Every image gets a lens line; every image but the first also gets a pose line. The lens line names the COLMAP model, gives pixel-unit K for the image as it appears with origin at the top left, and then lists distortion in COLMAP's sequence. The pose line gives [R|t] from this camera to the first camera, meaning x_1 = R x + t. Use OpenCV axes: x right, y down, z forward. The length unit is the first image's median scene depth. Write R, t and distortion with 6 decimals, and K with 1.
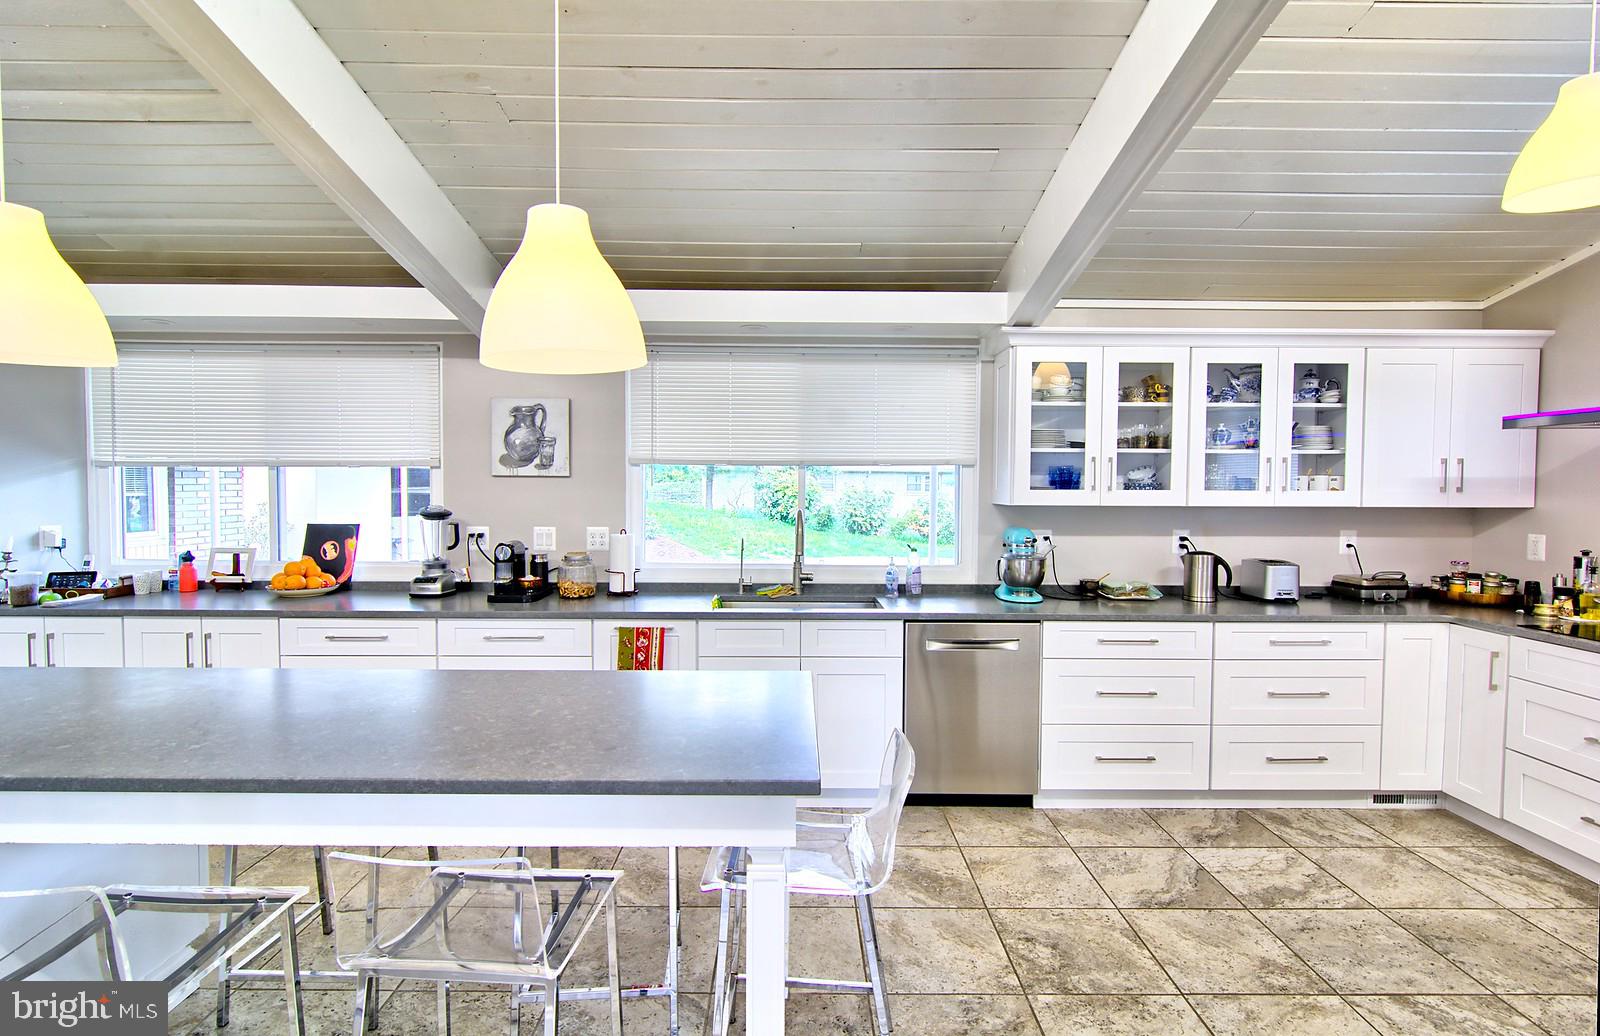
lens RADIAL K [[769.0, 0, 800.0], [0, 769.0, 518.0], [0, 0, 1]] dist [-0.002826, -0.001078]
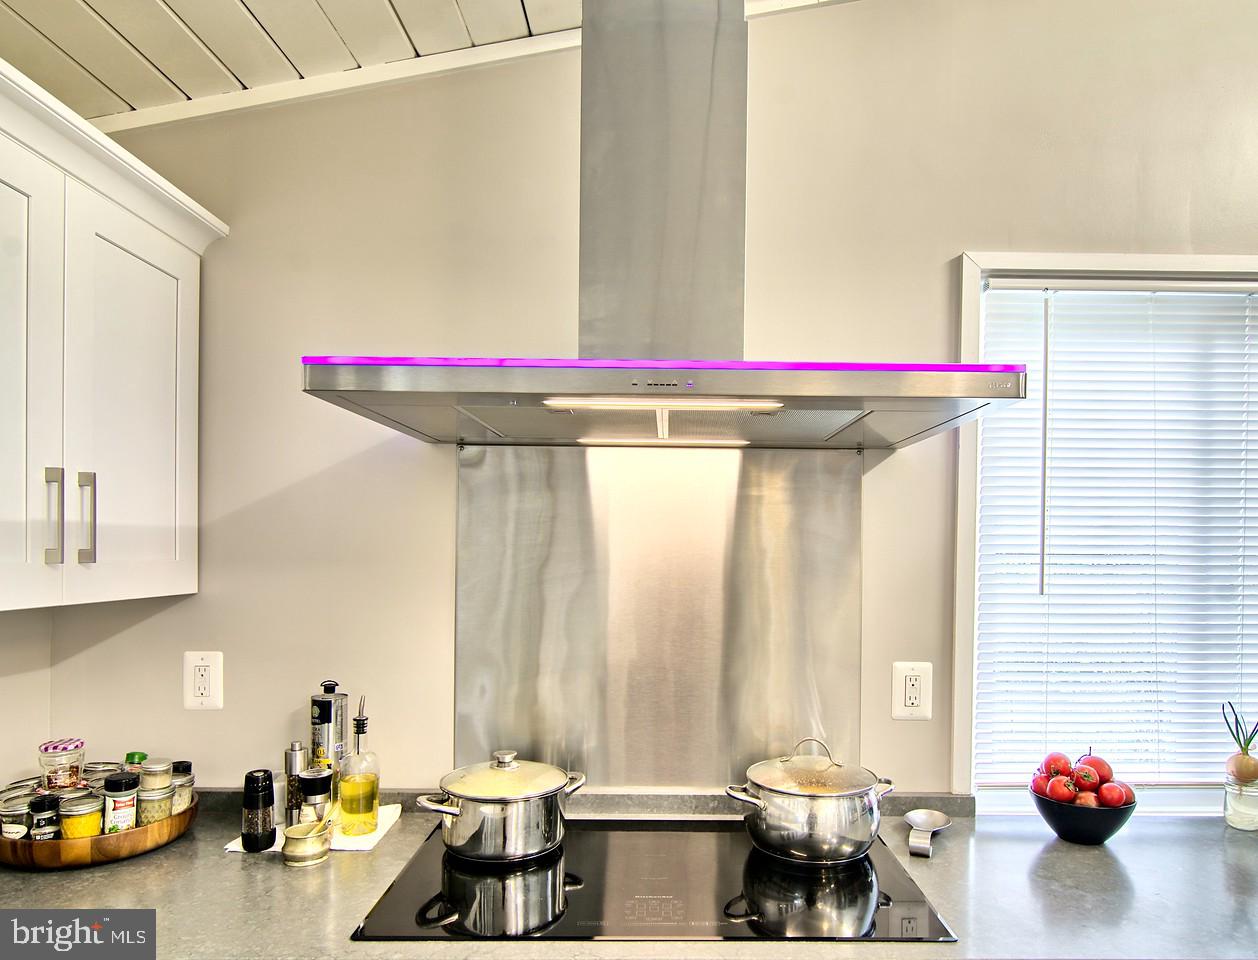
lens RADIAL K [[880.0, 0, 629.0], [0, 880.0, 480.0], [0, 0, 1]] dist [0.003912, 0.001918]
pose [[0.010952, 0.062123, 0.998008, 0.403792], [0.028937, 0.997631, -0.062417, -0.037084], [-0.999521, 0.029563, 0.009128, 0.687066]]
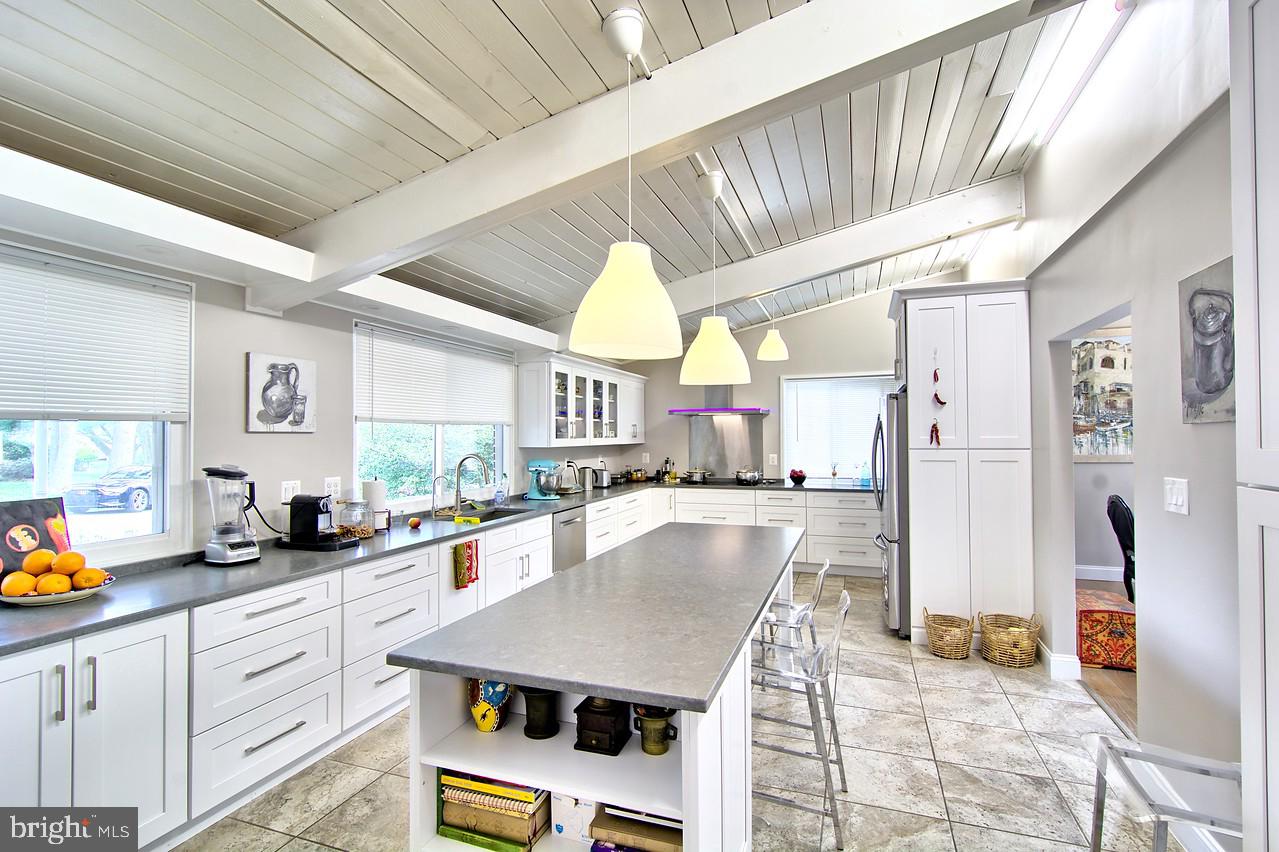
lens RADIAL K [[611.7, 0, 639.5], [0, 611.7, 426.0], [0, 0, 1]] dist [-0.003093, -0.001554]
pose [[0.340361, 0.005718, 0.940278, -0.961579], [0.049592, 0.998481, -0.024023, -0.019616], [-0.938986, 0.054807, 0.339560, 0.278438]]
